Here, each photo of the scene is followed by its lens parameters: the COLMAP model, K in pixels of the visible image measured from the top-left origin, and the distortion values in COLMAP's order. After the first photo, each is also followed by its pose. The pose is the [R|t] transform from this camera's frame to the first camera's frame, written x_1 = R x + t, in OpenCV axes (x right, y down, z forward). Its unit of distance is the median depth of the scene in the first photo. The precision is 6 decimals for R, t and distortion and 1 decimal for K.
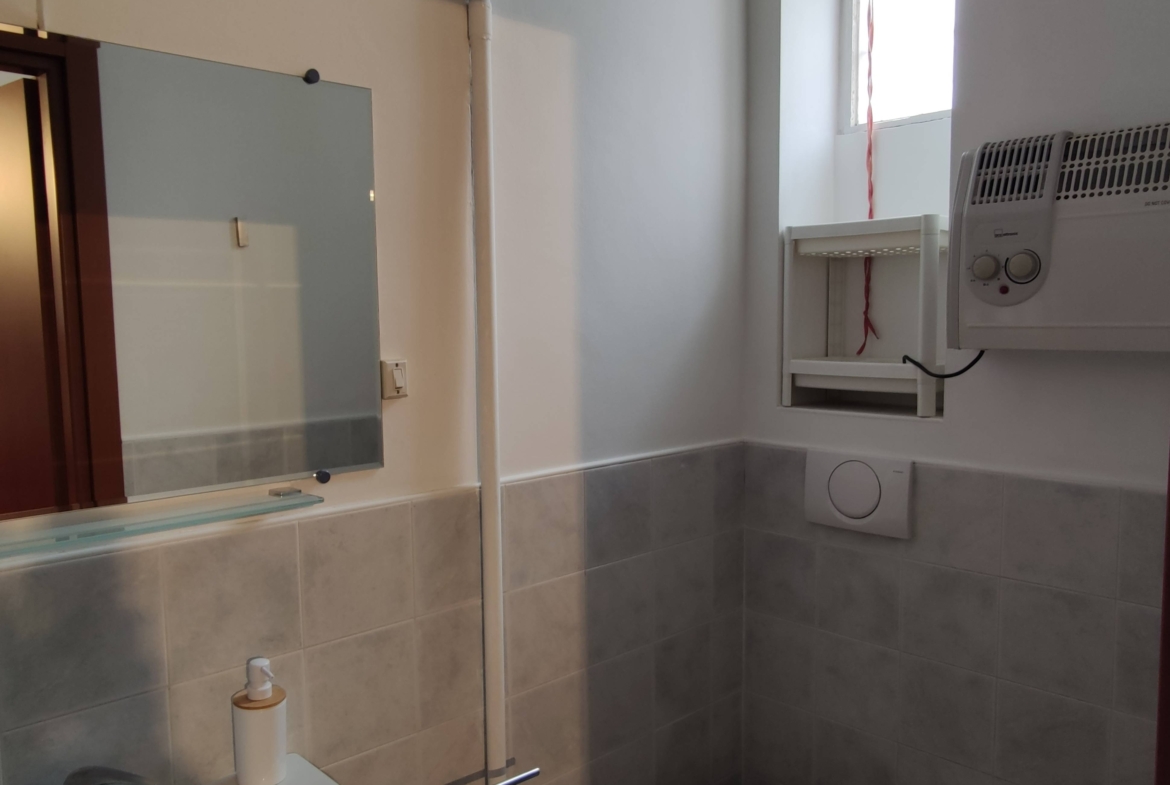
lens RADIAL K [[909.5, 0, 549.7], [0, 909.5, 421.3], [0, 0, 1]] dist [0.028749, 0.001157]
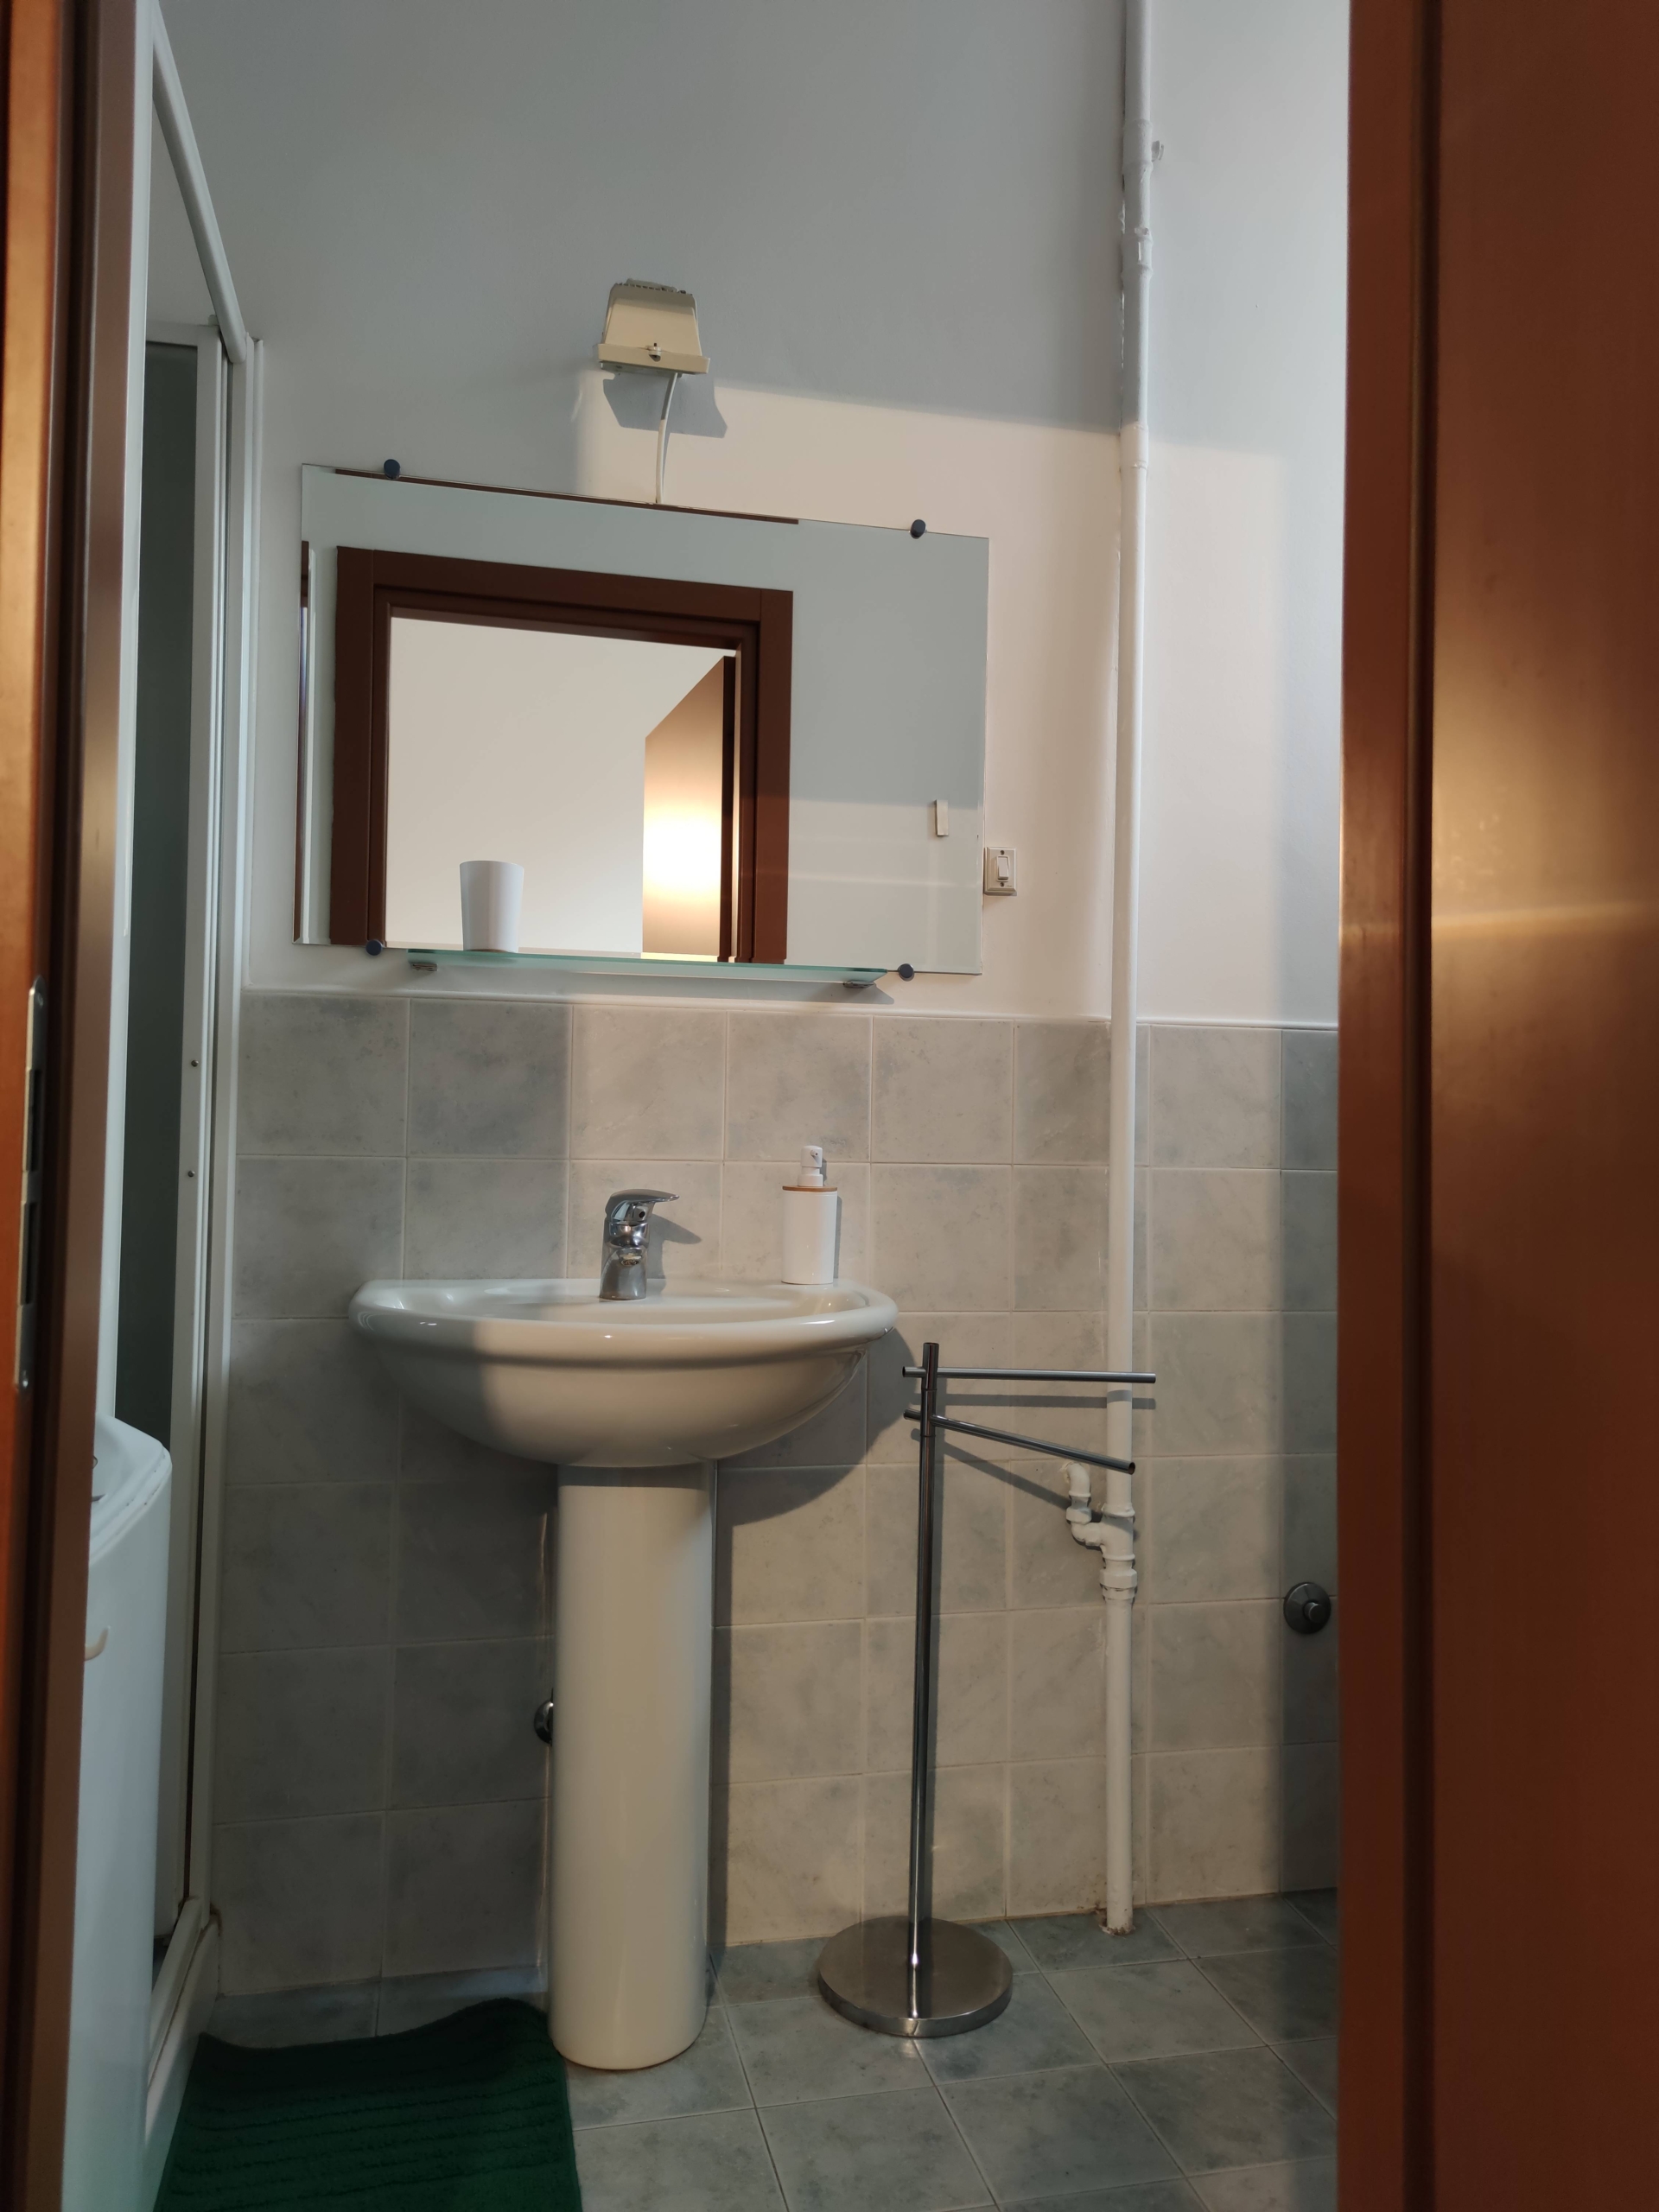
lens RADIAL K [[1546.0, 0, 824.7], [0, 1546.0, 1152.3], [0, 0, 1]] dist [0.090152, -0.085615]
pose [[0.870615, 0.024693, -0.491345, 0.390962], [-0.085712, 0.991078, -0.102065, 0.362752], [0.484441, 0.130974, 0.864964, -0.290311]]
